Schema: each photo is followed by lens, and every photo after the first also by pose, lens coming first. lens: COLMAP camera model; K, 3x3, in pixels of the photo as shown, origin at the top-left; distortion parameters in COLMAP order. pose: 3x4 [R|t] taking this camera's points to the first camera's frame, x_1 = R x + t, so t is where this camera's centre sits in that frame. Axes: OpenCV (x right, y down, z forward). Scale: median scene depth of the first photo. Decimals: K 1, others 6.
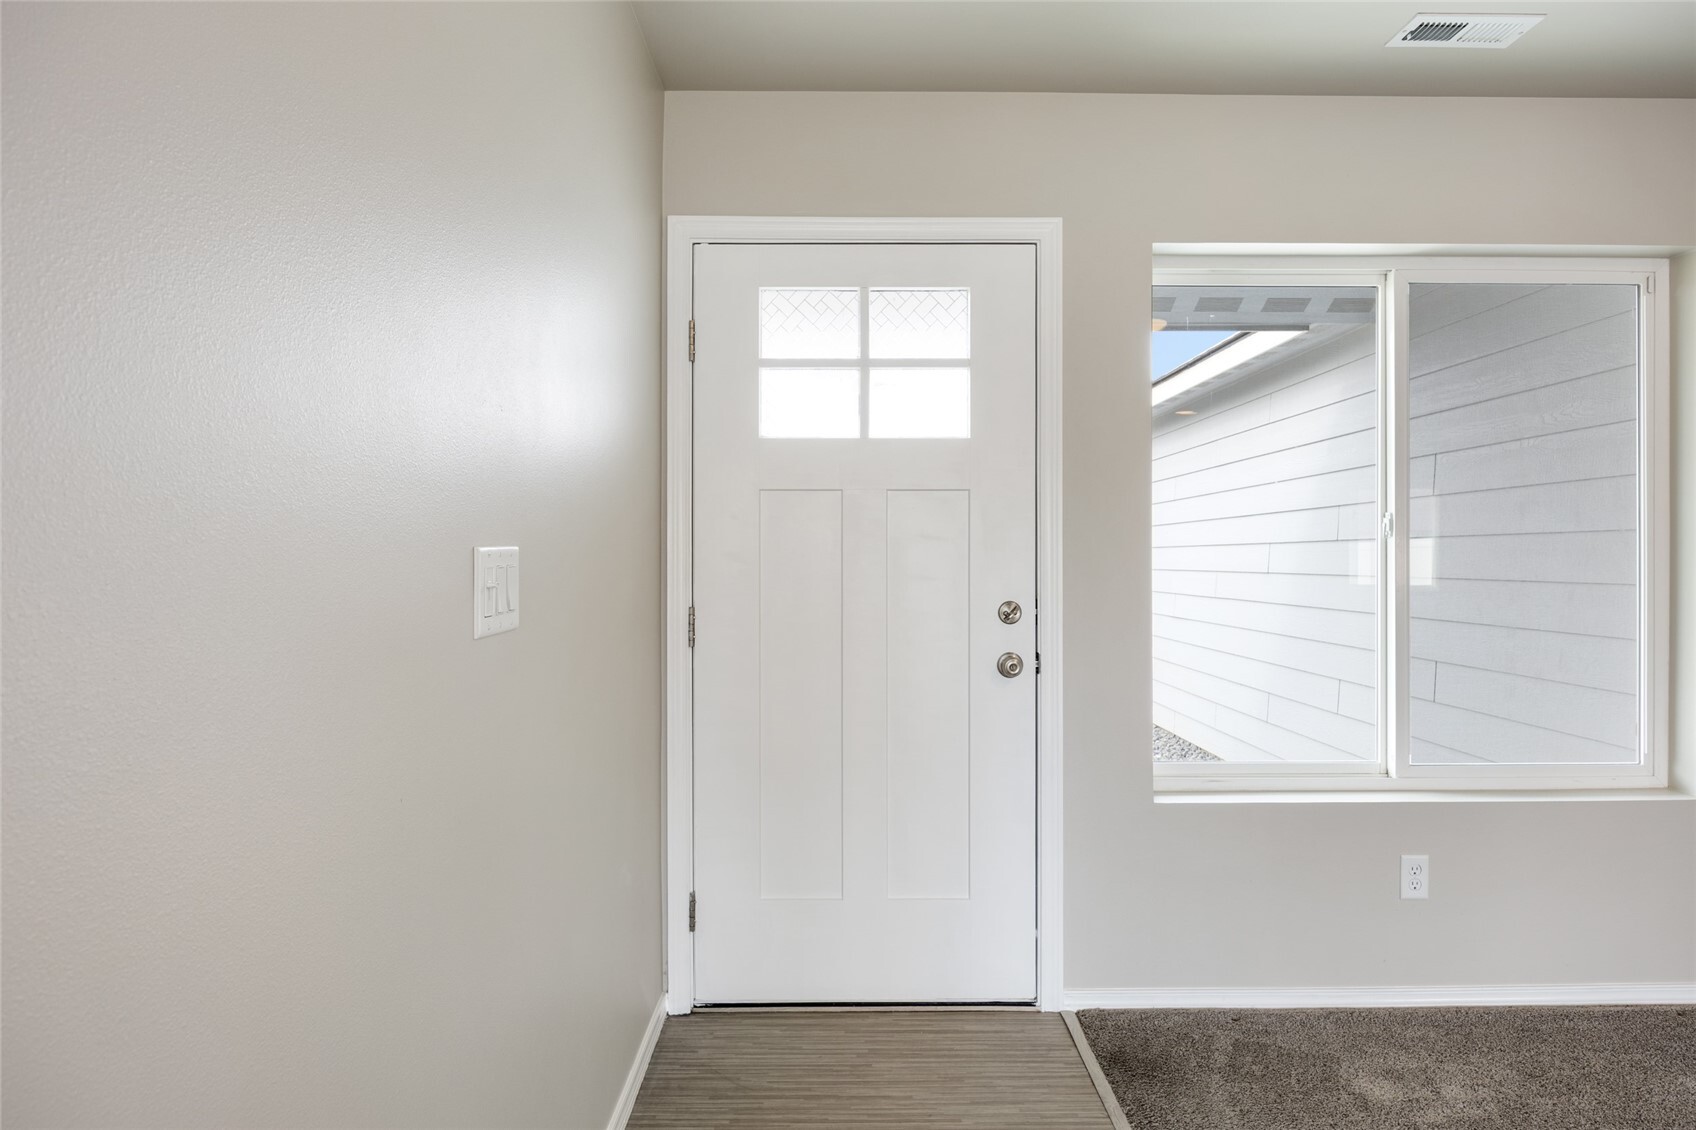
lens RADIAL K [[1077.9, 0, 846.9], [0, 1077.9, 560.3], [0, 0, 1]] dist [-0.007493, -0.000133]
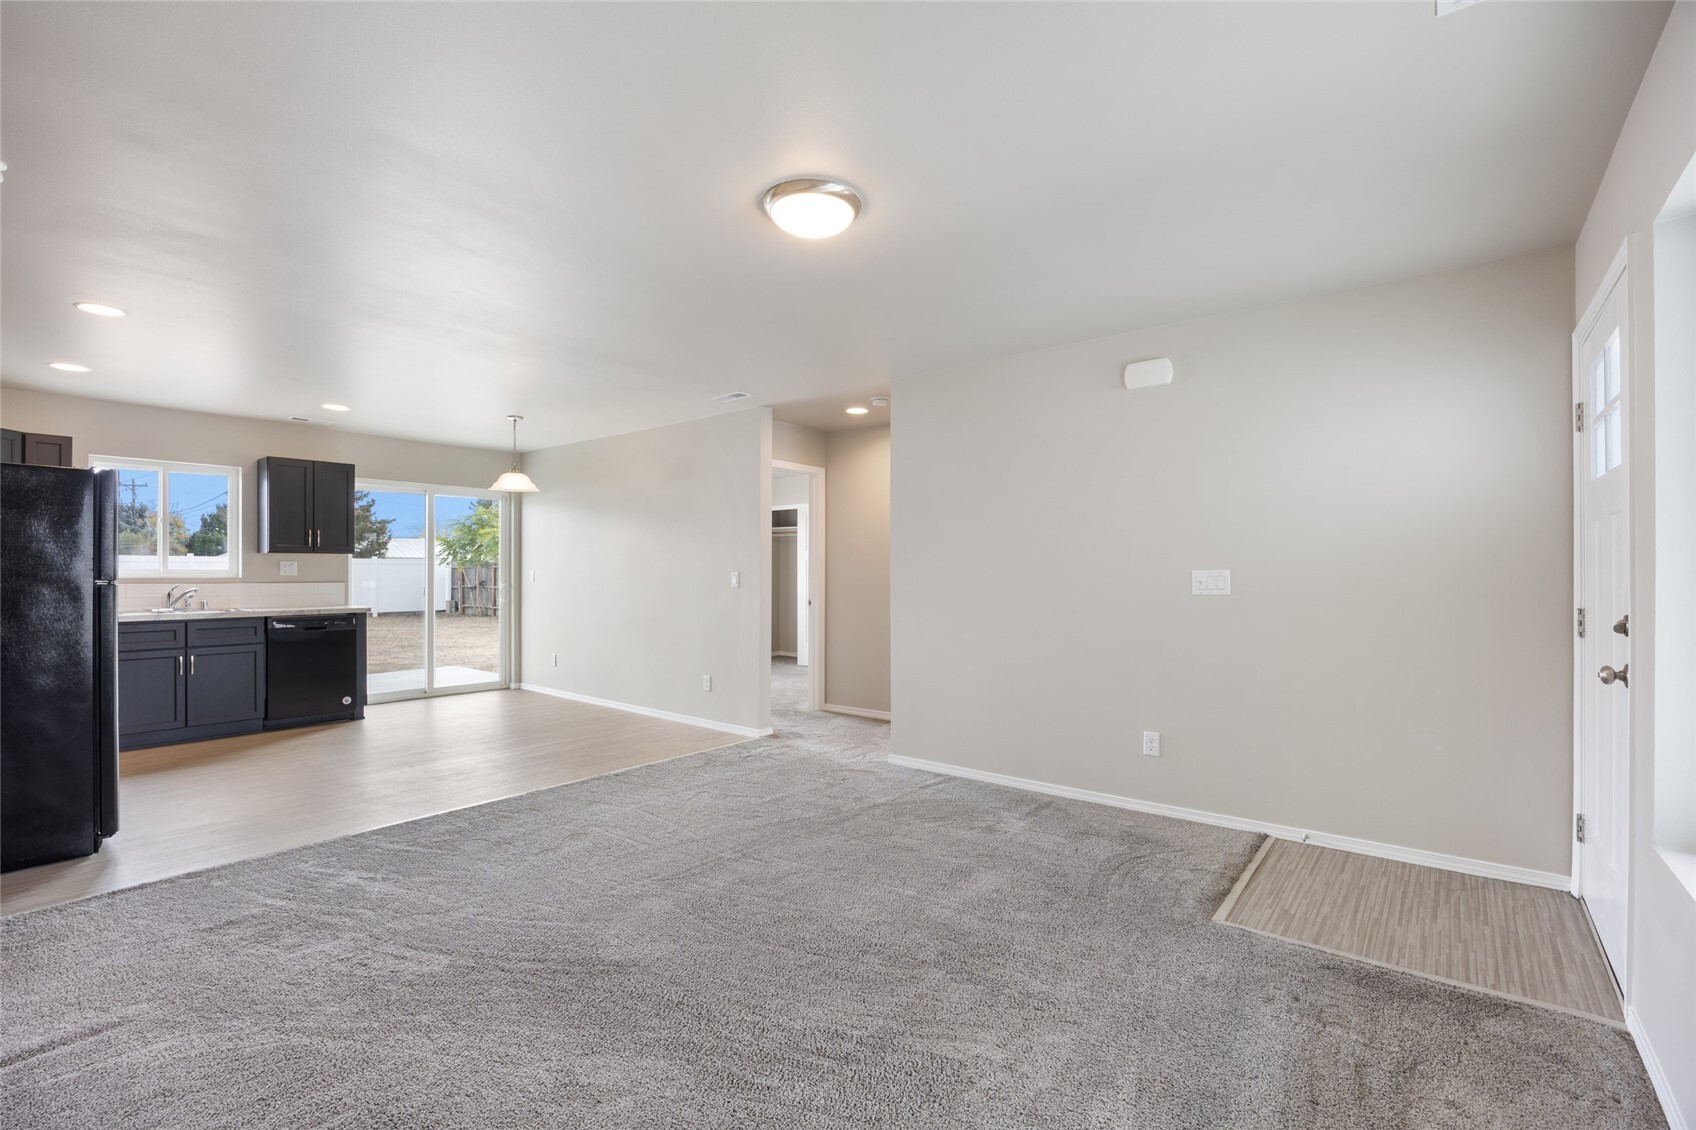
lens RADIAL K [[739.2, 0, 847.1], [0, 739.2, 569.2], [0, 0, 1]] dist [-0.014041, 0.000833]
pose [[-0.644517, 0.000816, -0.764589, 1.165084], [0.007385, 0.999959, -0.005157, -0.005055], [0.764554, -0.008970, -0.644497, 0.868296]]
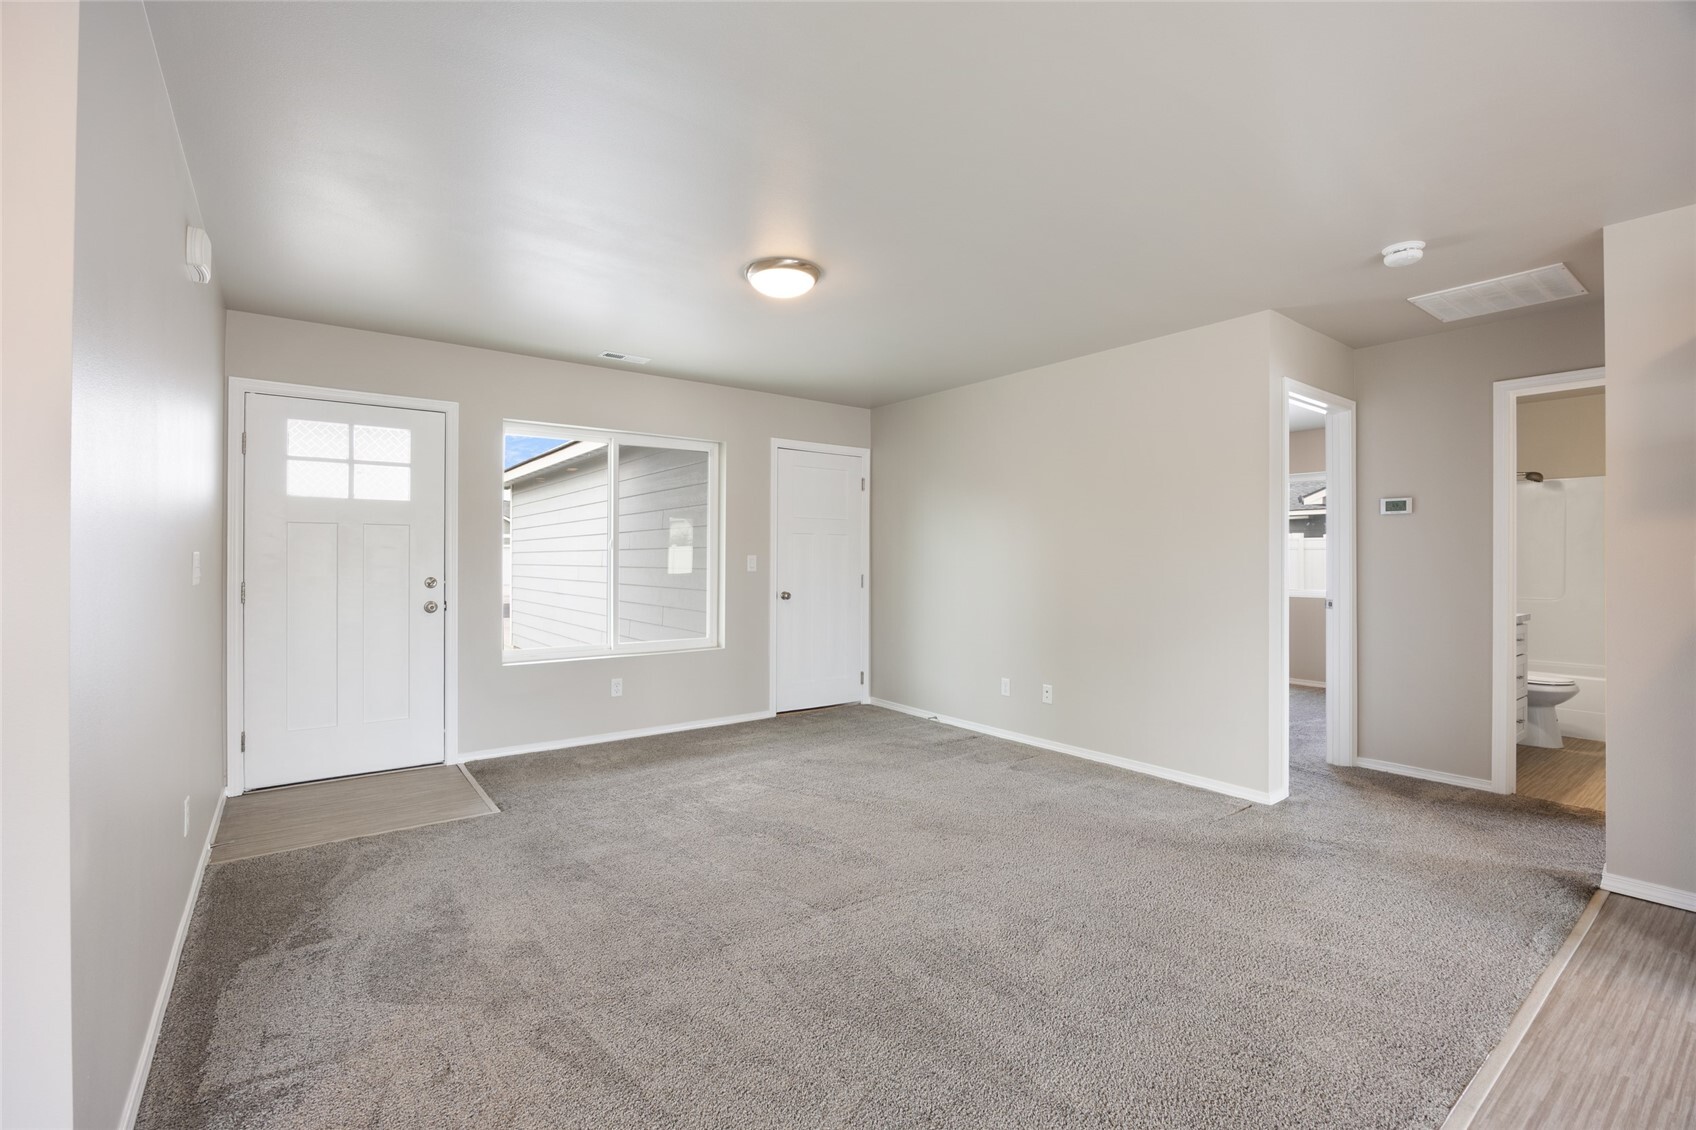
lens RADIAL K [[739.2, 0, 842.9], [0, 739.2, 558.2], [0, 0, 1]] dist [-0.014041, 0.000833]
pose [[0.811223, 0.003755, 0.584724, -0.040908], [-0.003592, 0.999993, -0.001439, -0.001331], [-0.584725, -0.000933, 0.811231, -0.674597]]
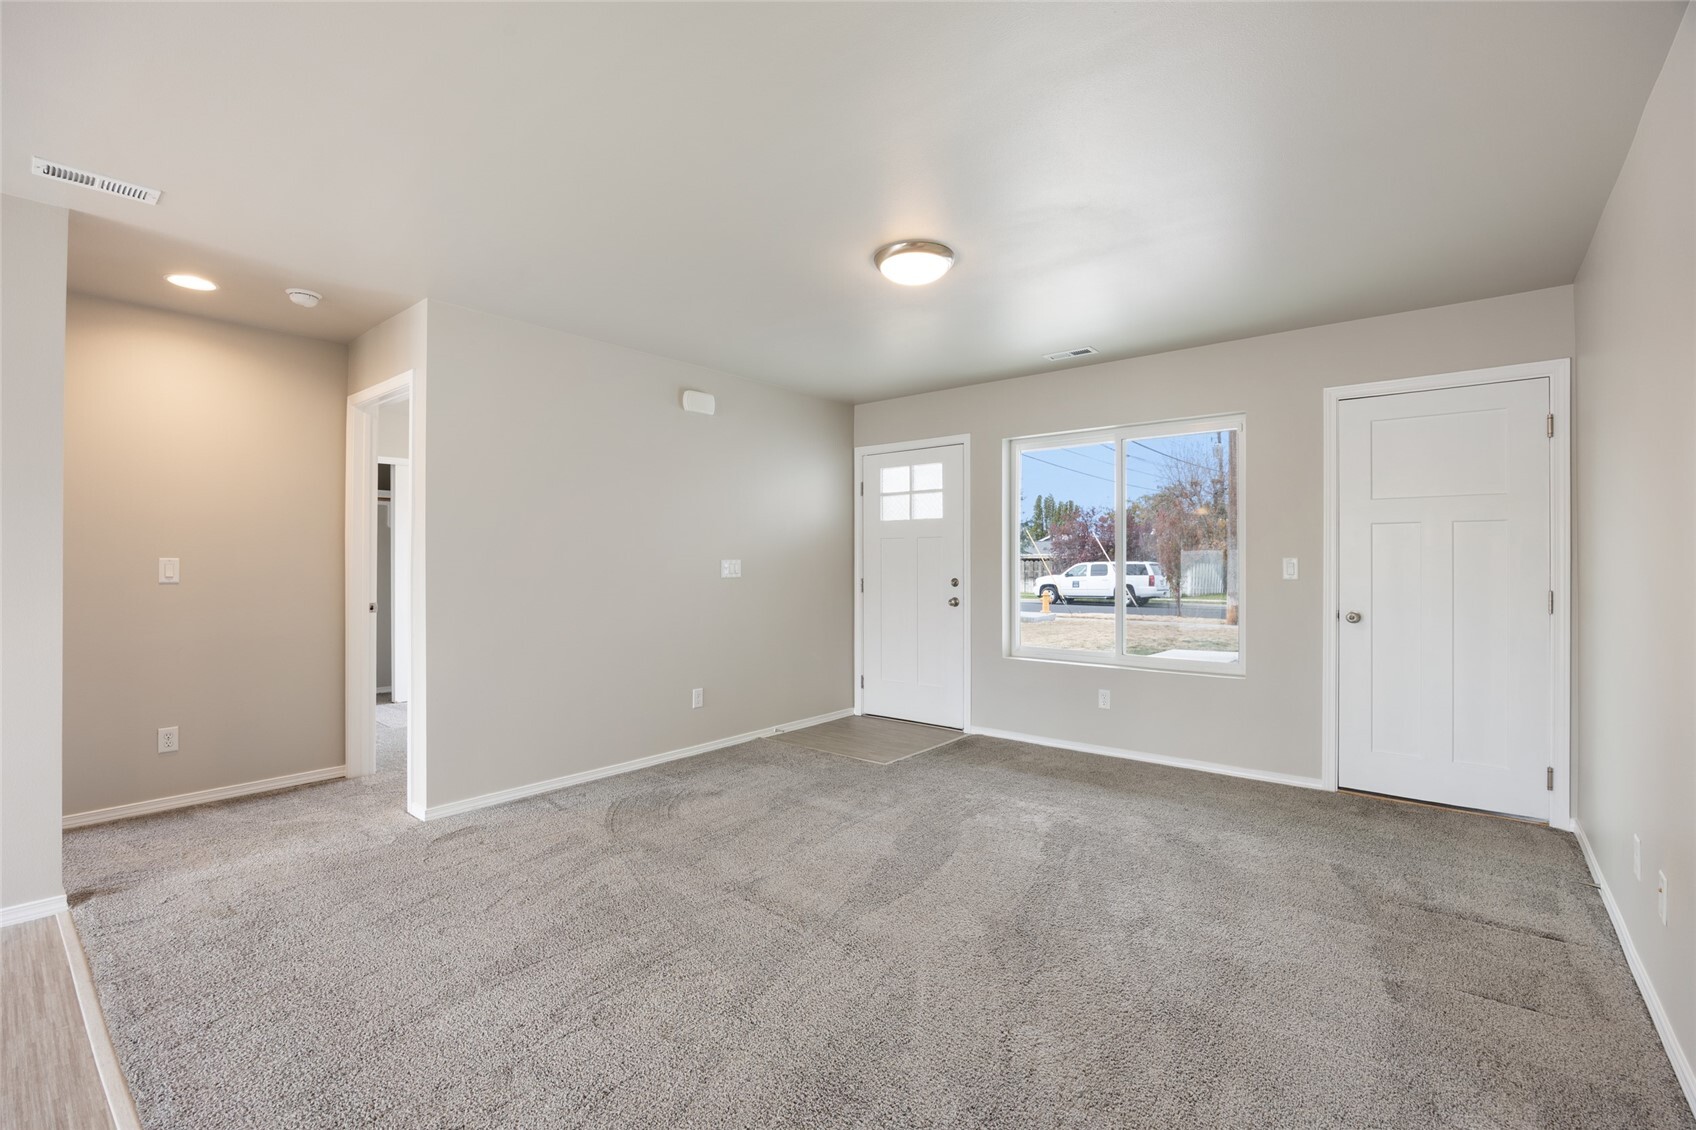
lens RADIAL K [[739.2, 0, 849.0], [0, 739.2, 558.1], [0, 0, 1]] dist [-0.014041, 0.000833]
pose [[0.766383, -0.003408, -0.642375, 1.129354], [-0.001979, 0.999969, -0.007666, 0.002790], [0.642381, 0.007146, 0.766352, -0.576936]]
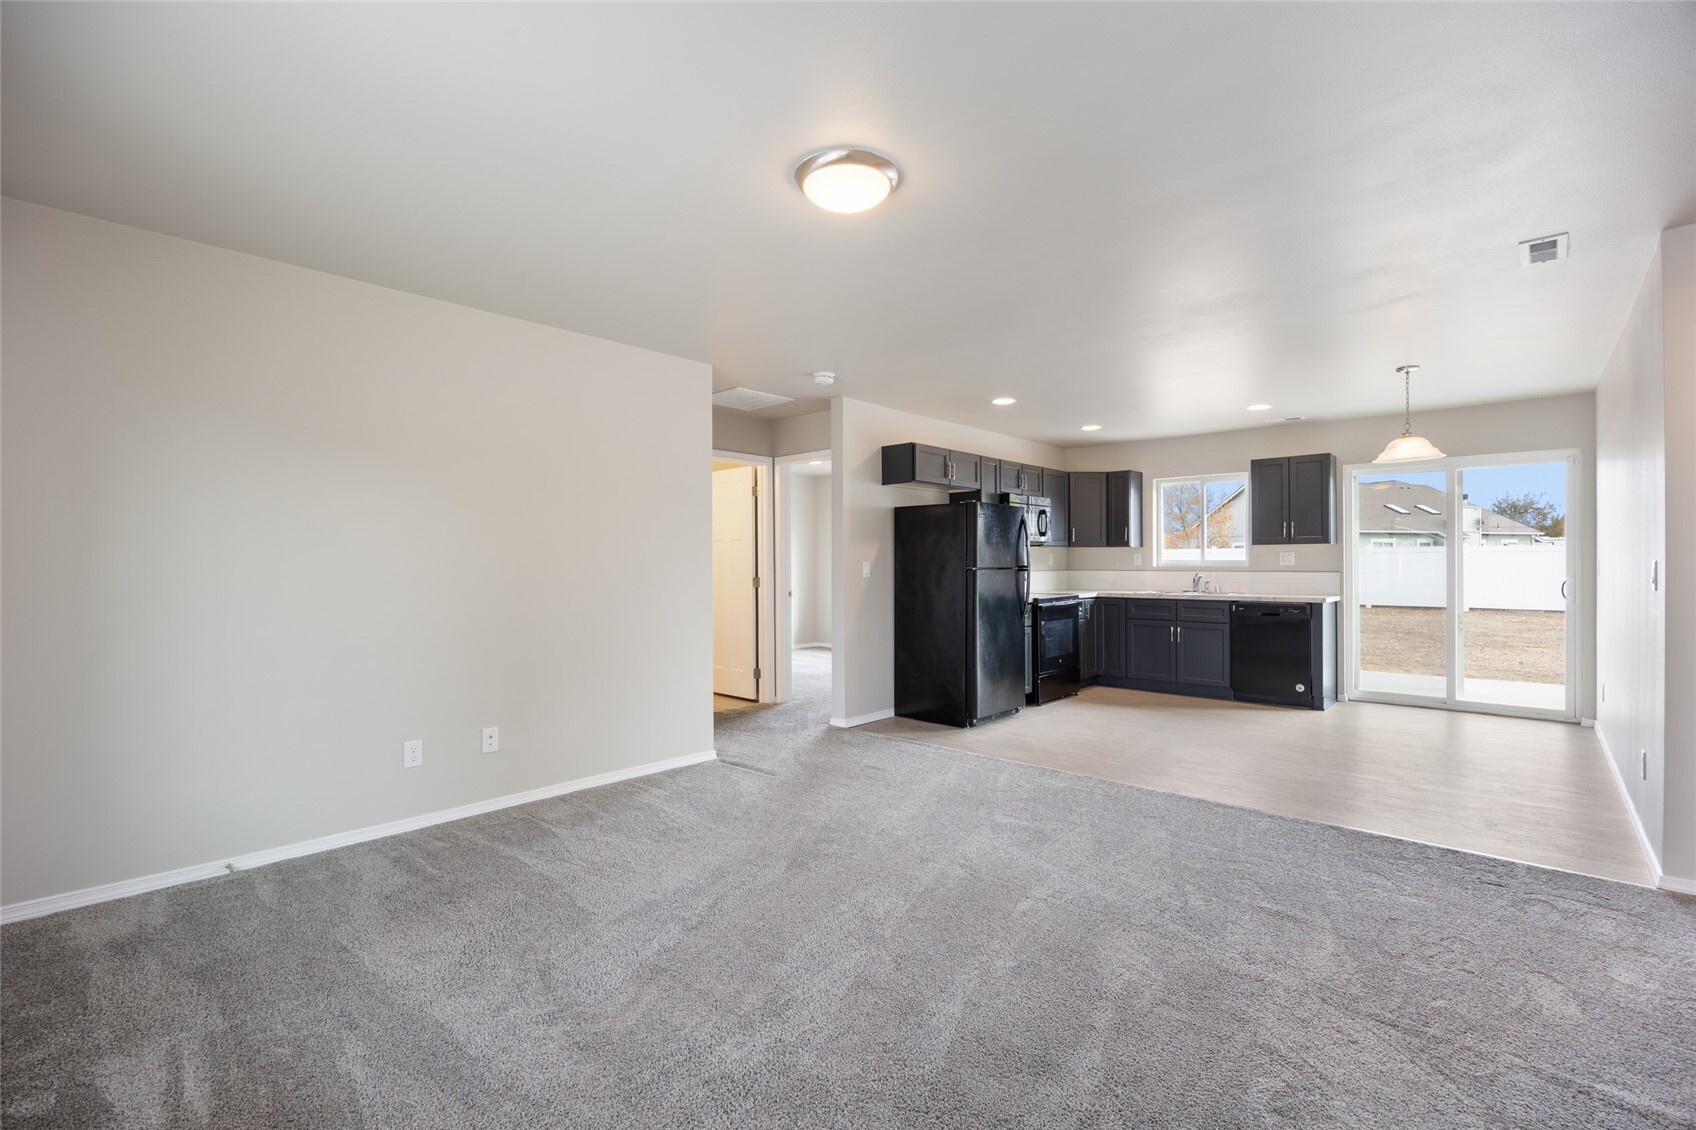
lens RADIAL K [[739.2, 0, 860.7], [0, 739.2, 577.3], [0, 0, 1]] dist [-0.014041, 0.000833]
pose [[-0.735099, -0.011022, 0.677870, -0.028942], [-0.001941, 0.999898, 0.014153, -0.001179], [-0.677957, 0.009088, -0.735045, 0.861087]]
